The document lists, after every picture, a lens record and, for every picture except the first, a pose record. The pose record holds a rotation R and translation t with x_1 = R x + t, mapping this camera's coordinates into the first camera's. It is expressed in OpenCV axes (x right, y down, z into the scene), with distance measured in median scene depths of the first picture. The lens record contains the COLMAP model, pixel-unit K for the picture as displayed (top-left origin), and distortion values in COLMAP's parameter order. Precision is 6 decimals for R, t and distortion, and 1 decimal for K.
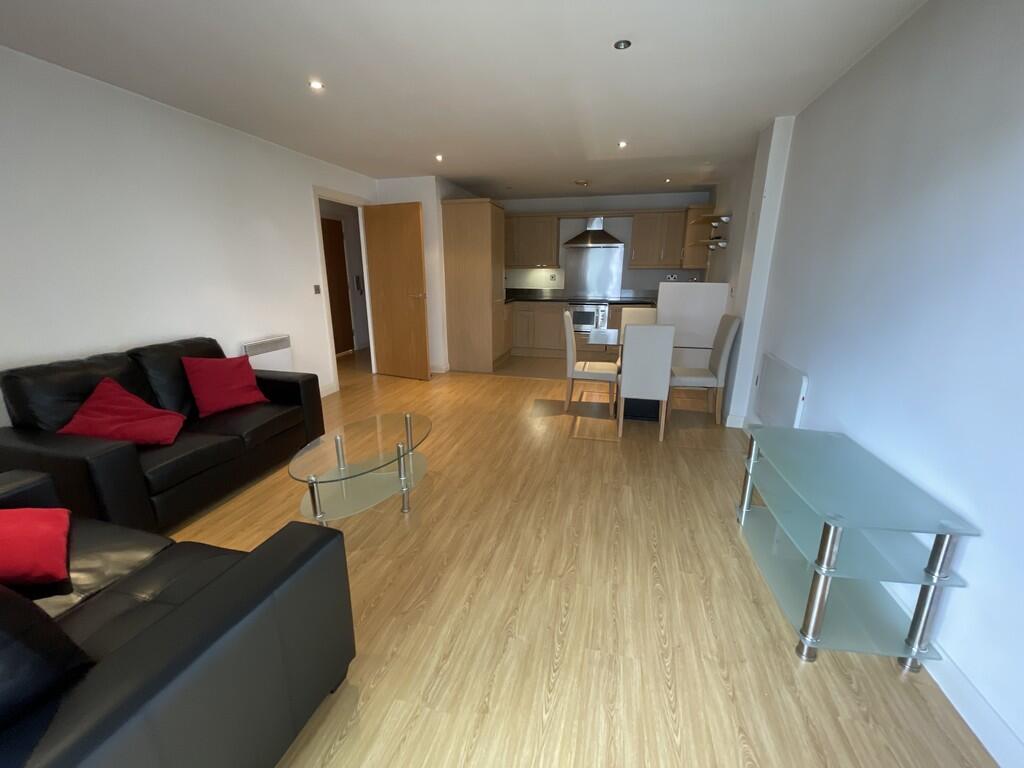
lens RADIAL K [[414.5, 0, 511.6], [0, 414.5, 380.4], [0, 0, 1]] dist [-0.000096, -0.000015]
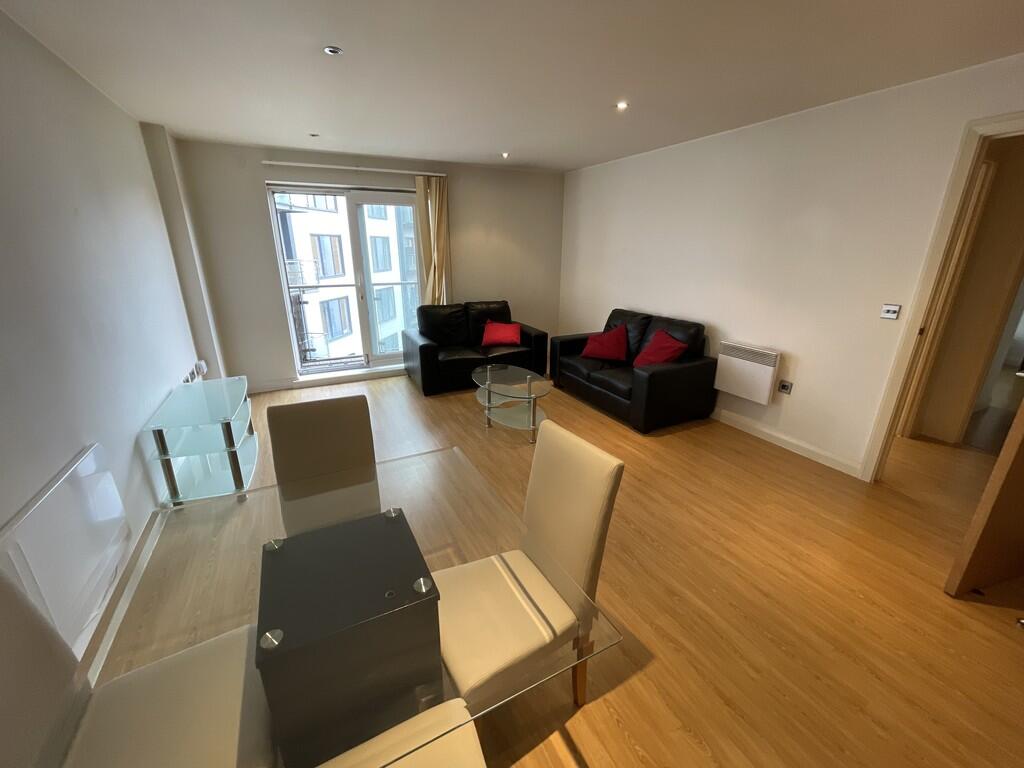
lens RADIAL K [[414.5, 0, 512.8], [0, 414.5, 382.8], [0, 0, 1]] dist [-0.000096, -0.000015]
pose [[-0.751289, 0.206942, -0.626690, 0.339934], [-0.169439, 0.857260, 0.486206, -0.328498], [0.637852, 0.471467, -0.608985, 1.056336]]
